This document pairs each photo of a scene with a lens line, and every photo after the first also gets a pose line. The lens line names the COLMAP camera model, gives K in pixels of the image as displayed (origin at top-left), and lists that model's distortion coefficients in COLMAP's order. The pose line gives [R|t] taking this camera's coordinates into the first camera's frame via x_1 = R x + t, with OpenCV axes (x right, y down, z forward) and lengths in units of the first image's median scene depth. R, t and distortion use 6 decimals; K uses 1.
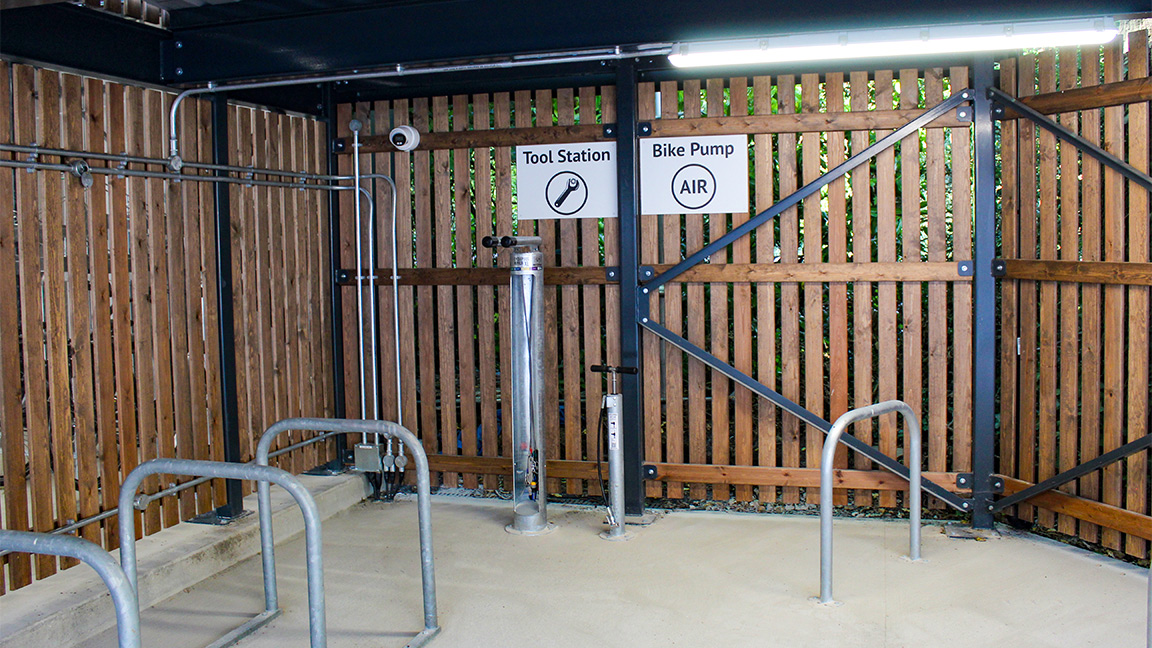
lens RADIAL K [[1022.5, 0, 549.2], [0, 1022.5, 302.5], [0, 0, 1]] dist [-0.138814, 0.020648]
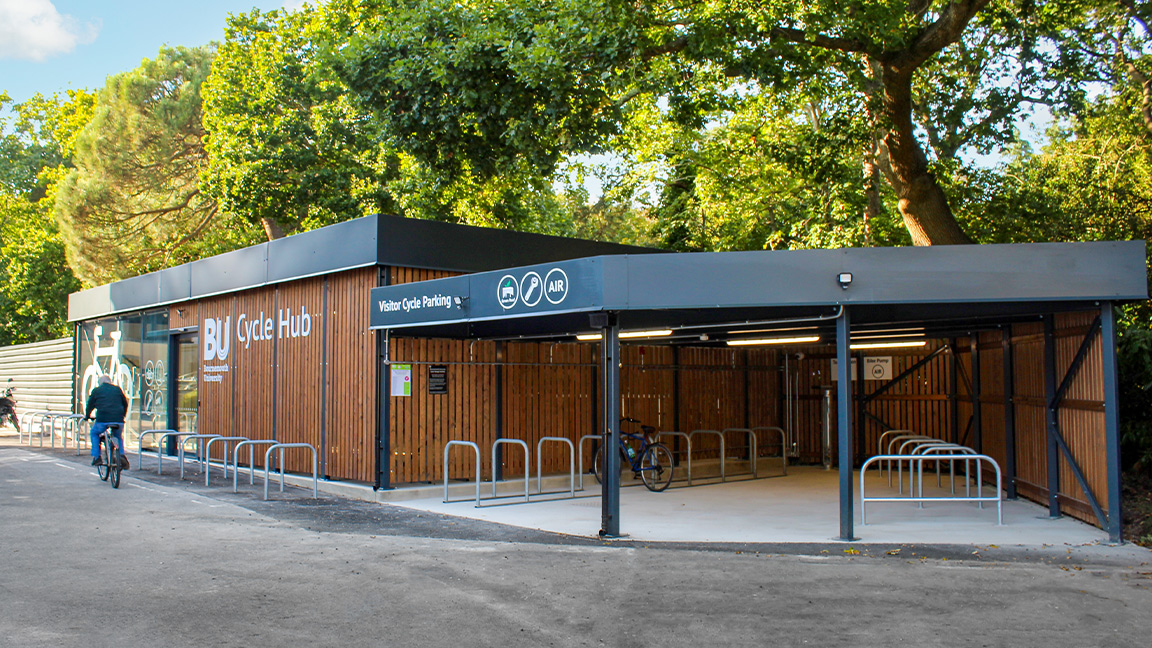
lens RADIAL K [[1022.5, 0, 549.2], [0, 1022.5, 302.5], [0, 0, 1]] dist [-0.138814, 0.020648]
pose [[0.834314, -0.028607, -0.550547, 1.069876], [-0.048392, 0.990998, -0.124828, 0.127785], [0.549162, 0.130788, 0.825418, -2.369025]]
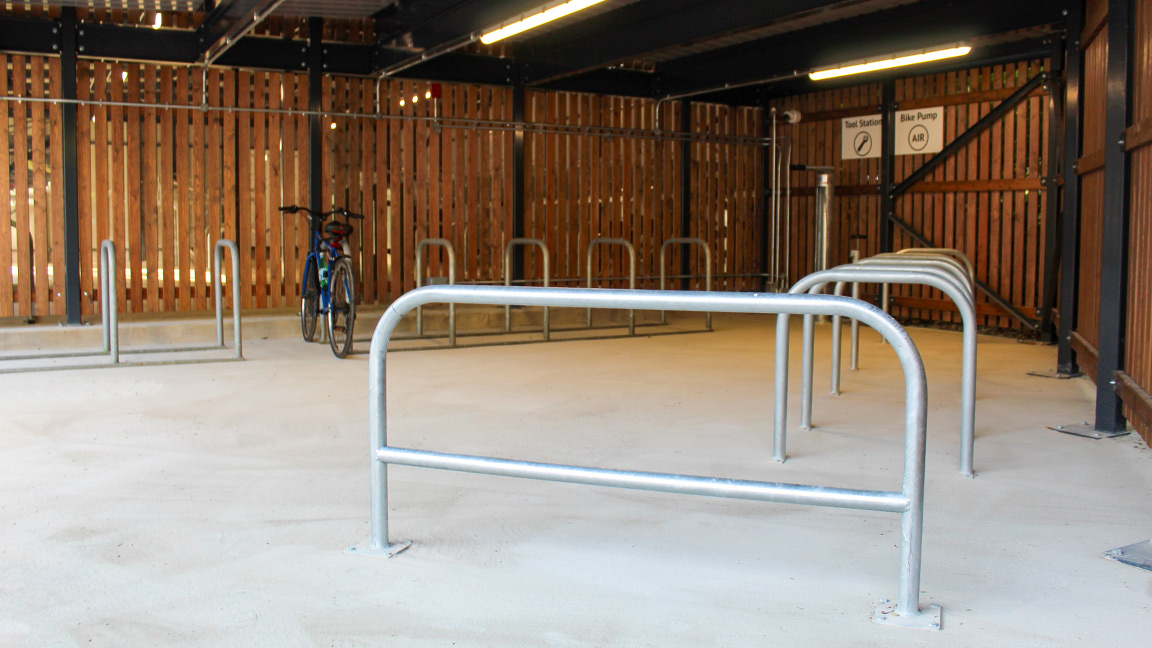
lens RADIAL K [[1022.5, 0, 549.2], [0, 1022.5, 302.5], [0, 0, 1]] dist [-0.138814, 0.020648]
pose [[0.708290, 0.076445, -0.701770, 0.912754], [-0.064156, 0.996976, 0.043850, 0.132391], [0.703000, 0.013964, 0.711053, -0.657971]]
